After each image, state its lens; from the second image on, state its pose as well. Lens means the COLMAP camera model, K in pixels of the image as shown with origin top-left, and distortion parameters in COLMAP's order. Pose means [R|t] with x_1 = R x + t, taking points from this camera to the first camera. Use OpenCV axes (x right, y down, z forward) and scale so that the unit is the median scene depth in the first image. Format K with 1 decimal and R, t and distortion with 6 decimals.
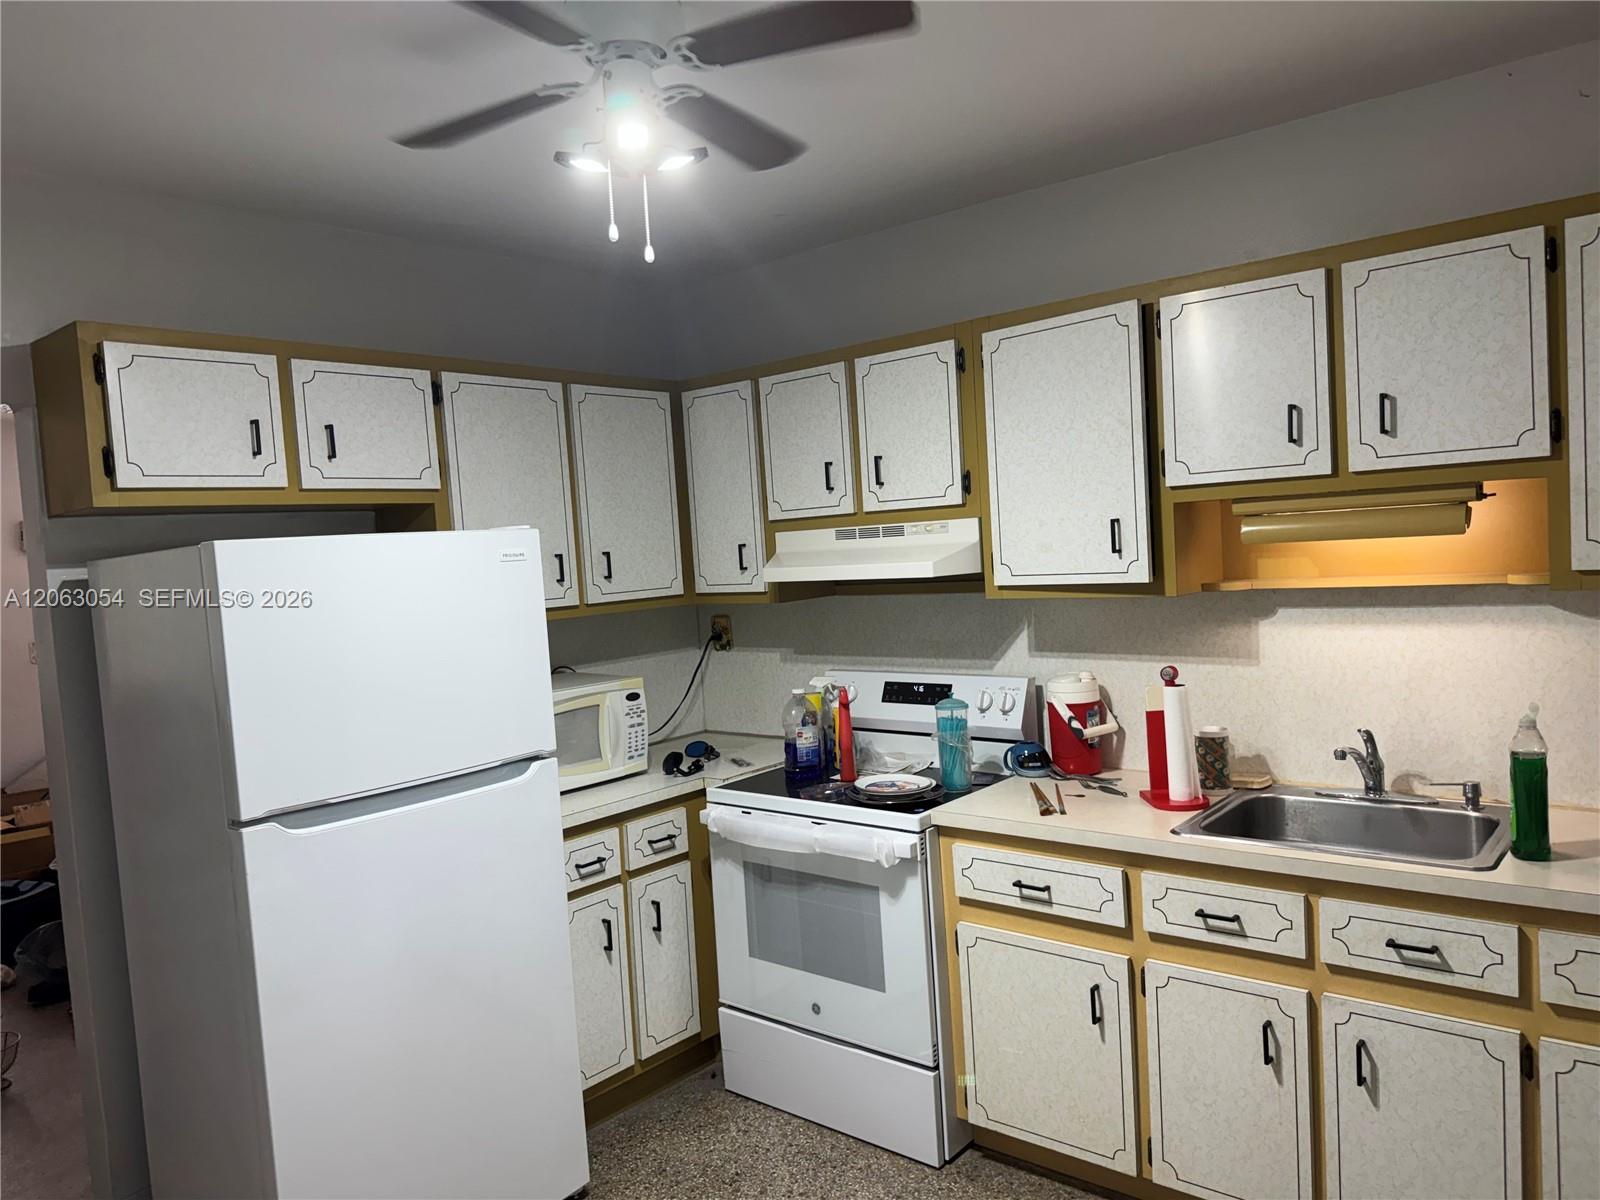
lens RADIAL K [[1128.1, 0, 784.1], [0, 1128.1, 607.5], [0, 0, 1]] dist [0.081478, -0.110806]
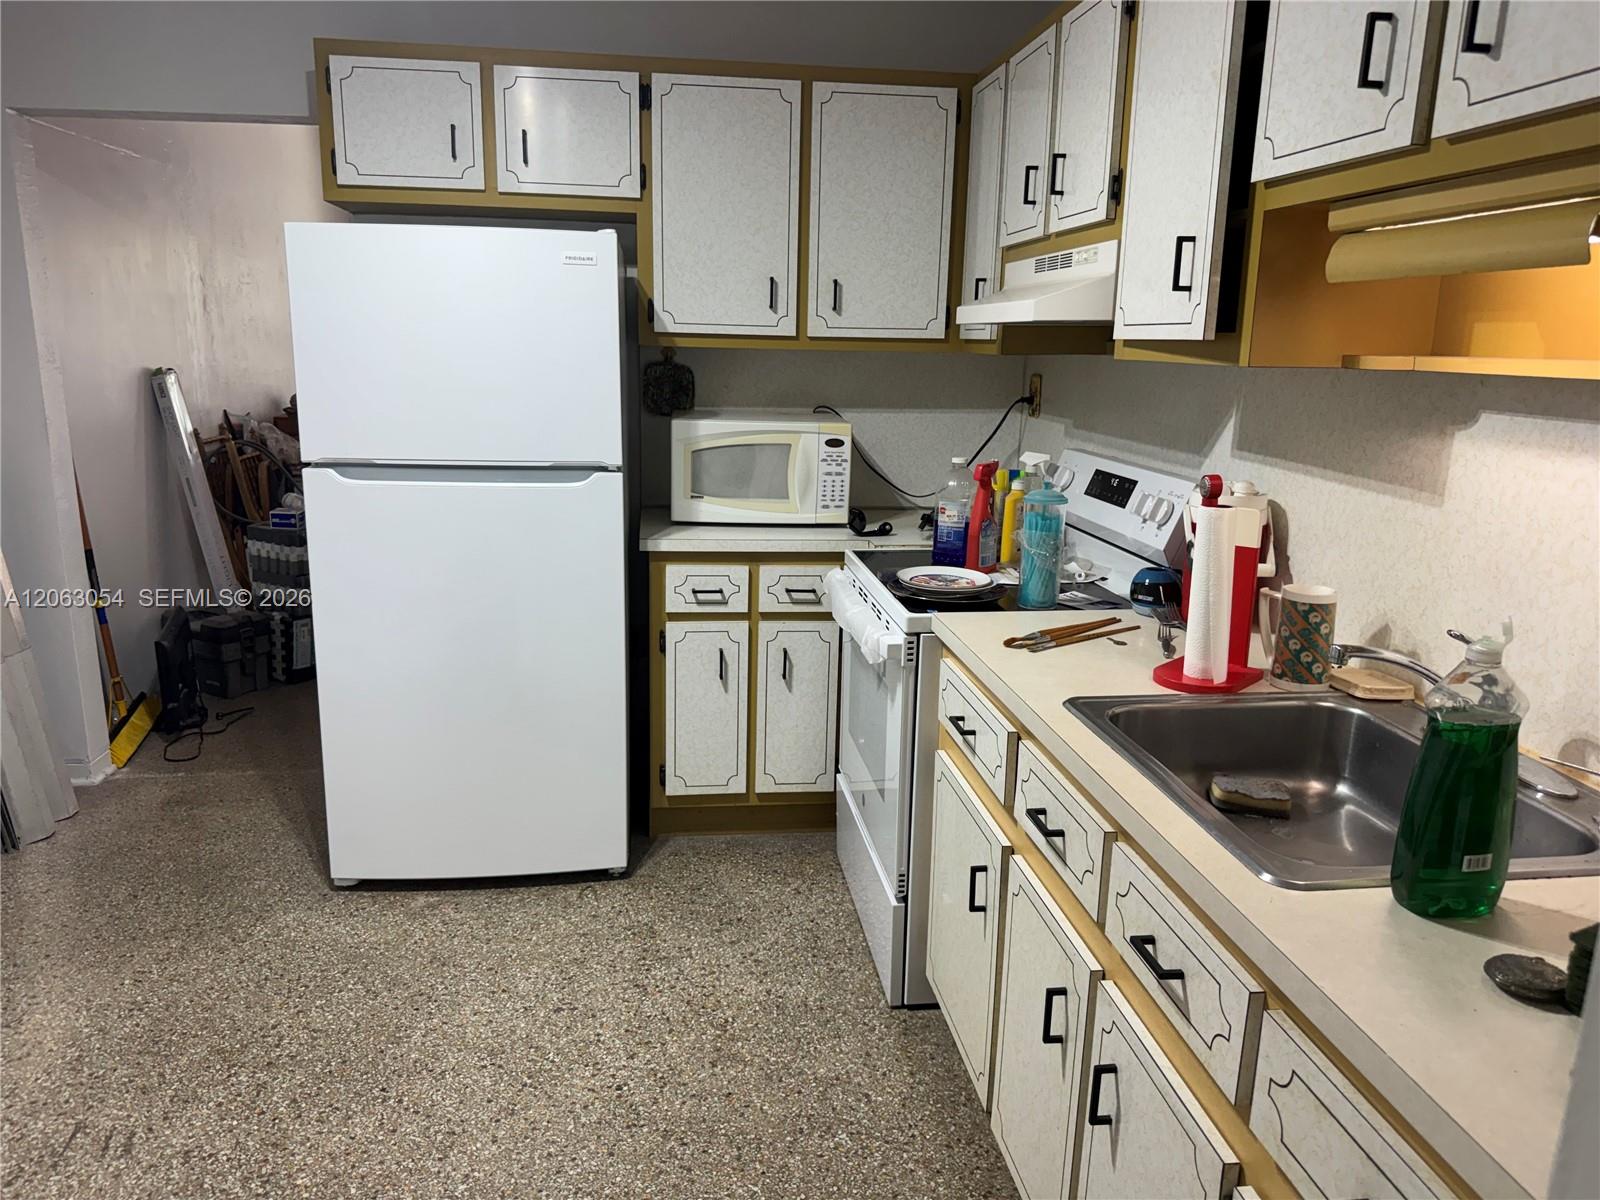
lens RADIAL K [[1128.1, 0, 784.1], [0, 1128.1, 608.7], [0, 0, 1]] dist [0.081478, -0.110806]
pose [[0.731237, 0.232514, -0.641272, 0.523851], [-0.104028, 0.967127, 0.232041, -0.000505], [0.674144, -0.102967, 0.731387, 0.309252]]
